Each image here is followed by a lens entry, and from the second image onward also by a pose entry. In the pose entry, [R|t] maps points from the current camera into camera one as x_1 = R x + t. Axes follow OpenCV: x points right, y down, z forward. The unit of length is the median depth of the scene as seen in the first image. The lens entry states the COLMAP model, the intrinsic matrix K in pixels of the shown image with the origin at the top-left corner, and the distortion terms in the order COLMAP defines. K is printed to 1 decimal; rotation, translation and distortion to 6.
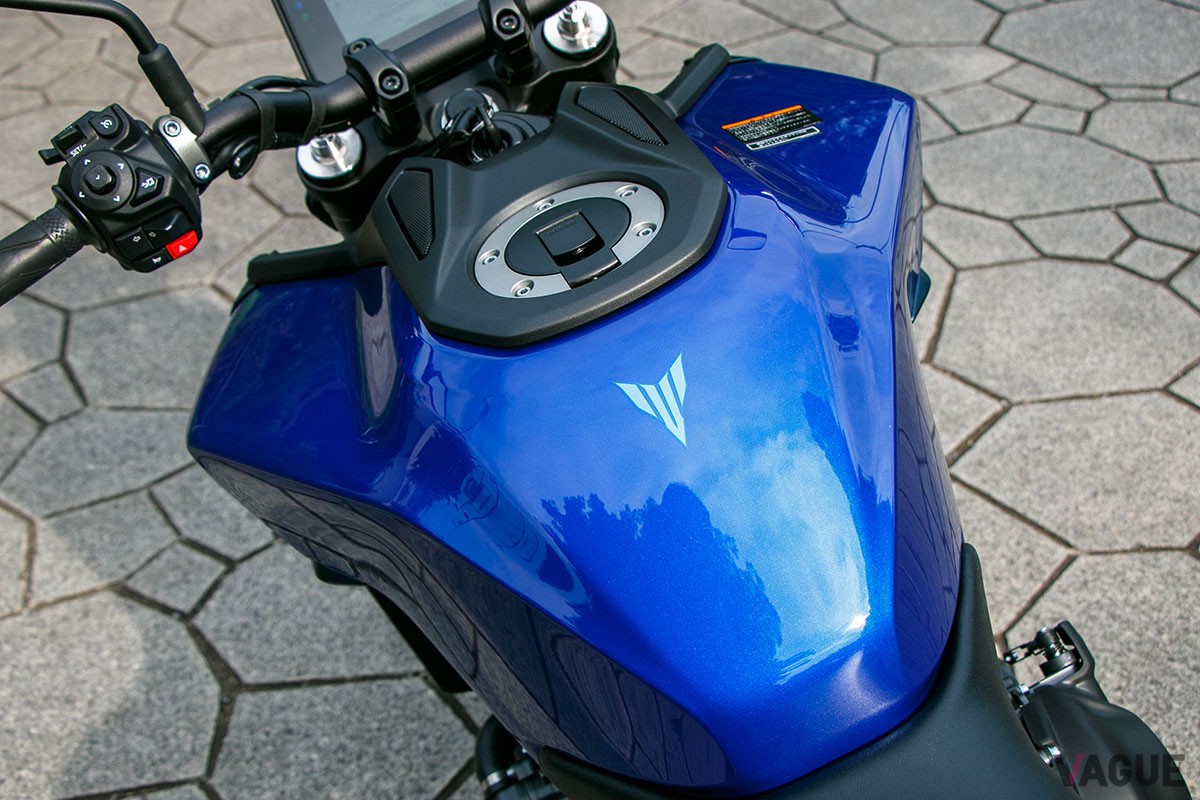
lens RADIAL K [[1346.4, 0, 600.0], [0, 1346.4, 400.0], [0, 0, 1]] dist [-0.130863, 0.387011]
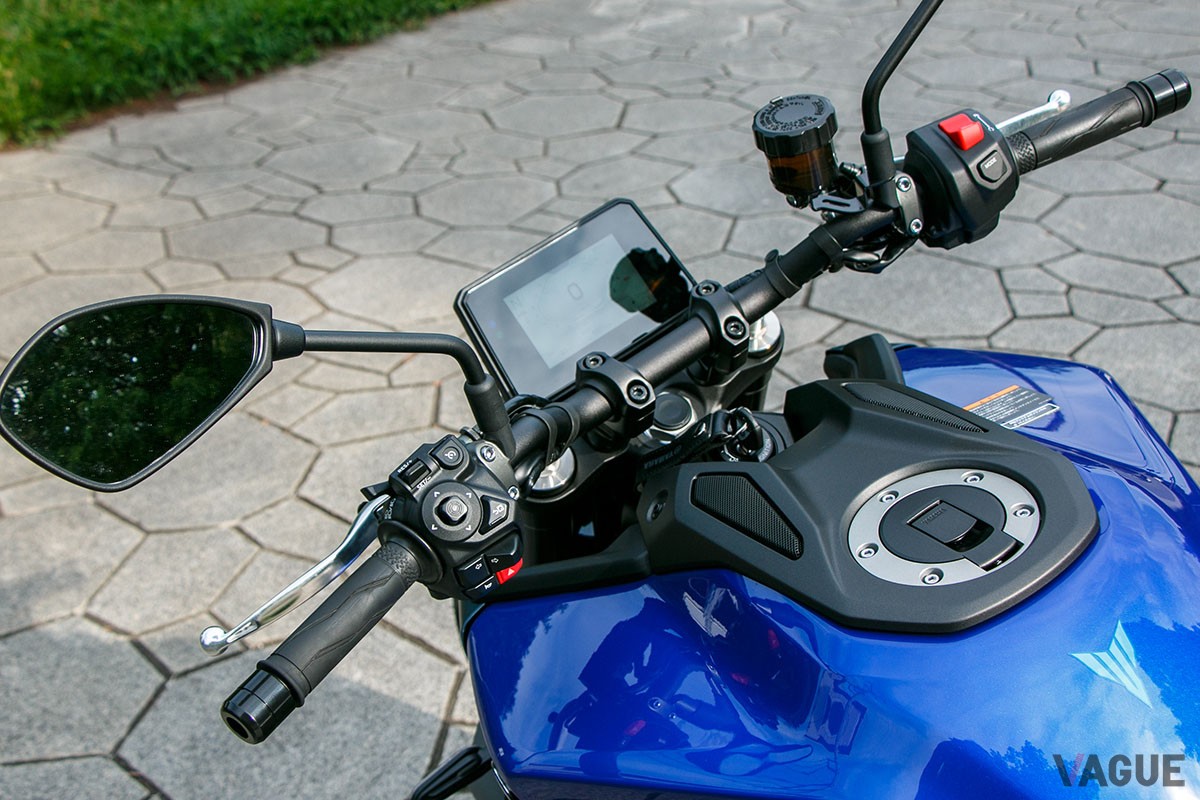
lens RADIAL K [[1400.4, 0, 600.0], [0, 1400.4, 400.0], [0, 0, 1]] dist [-0.065063, 0.028014]
pose [[0.977628, -0.074619, 0.196661, -0.441192], [0.112745, 0.975201, -0.190449, -0.033070], [-0.177573, 0.208361, 0.961797, -0.035528]]
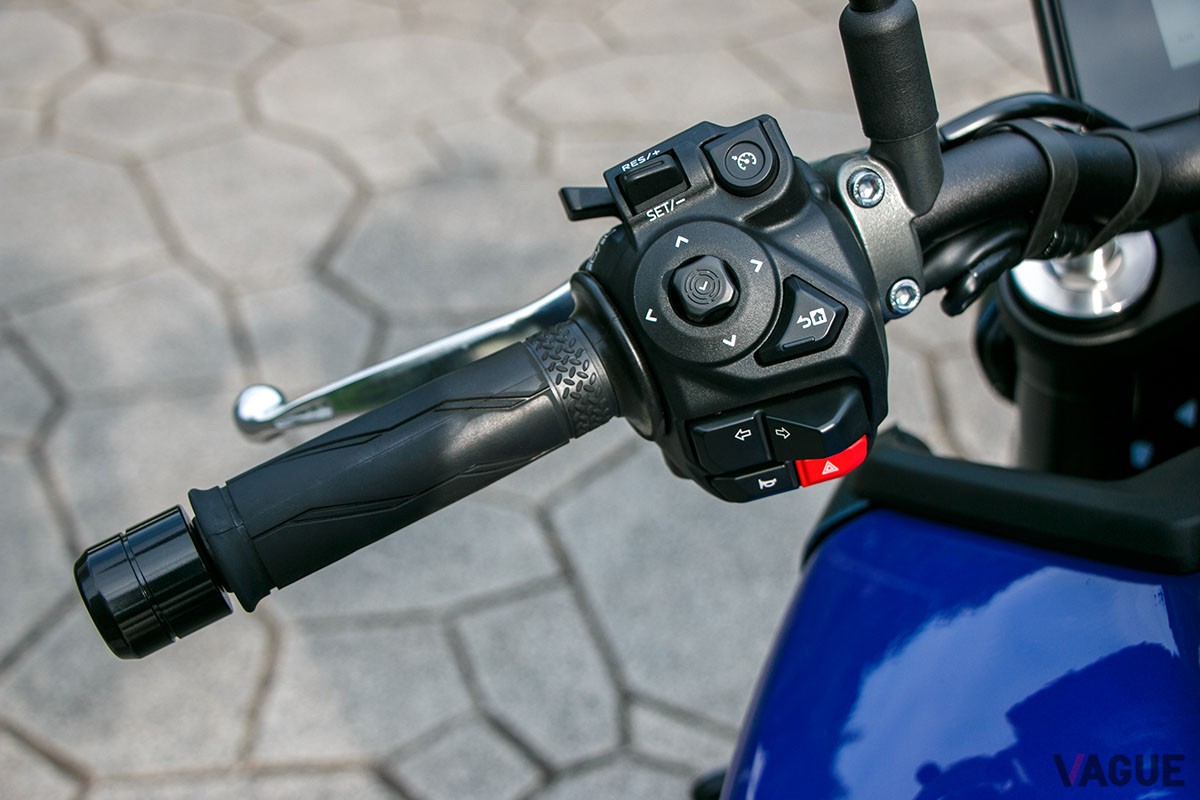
lens RADIAL K [[1783.1, 0, 600.0], [0, 1783.1, 400.0], [0, 0, 1]] dist [-0.006698, -0.008868]
pose [[0.952937, 0.203845, -0.224408, -0.259418], [-0.213138, 0.976861, -0.017734, -0.108935], [0.215600, 0.064729, 0.974334, 0.429966]]
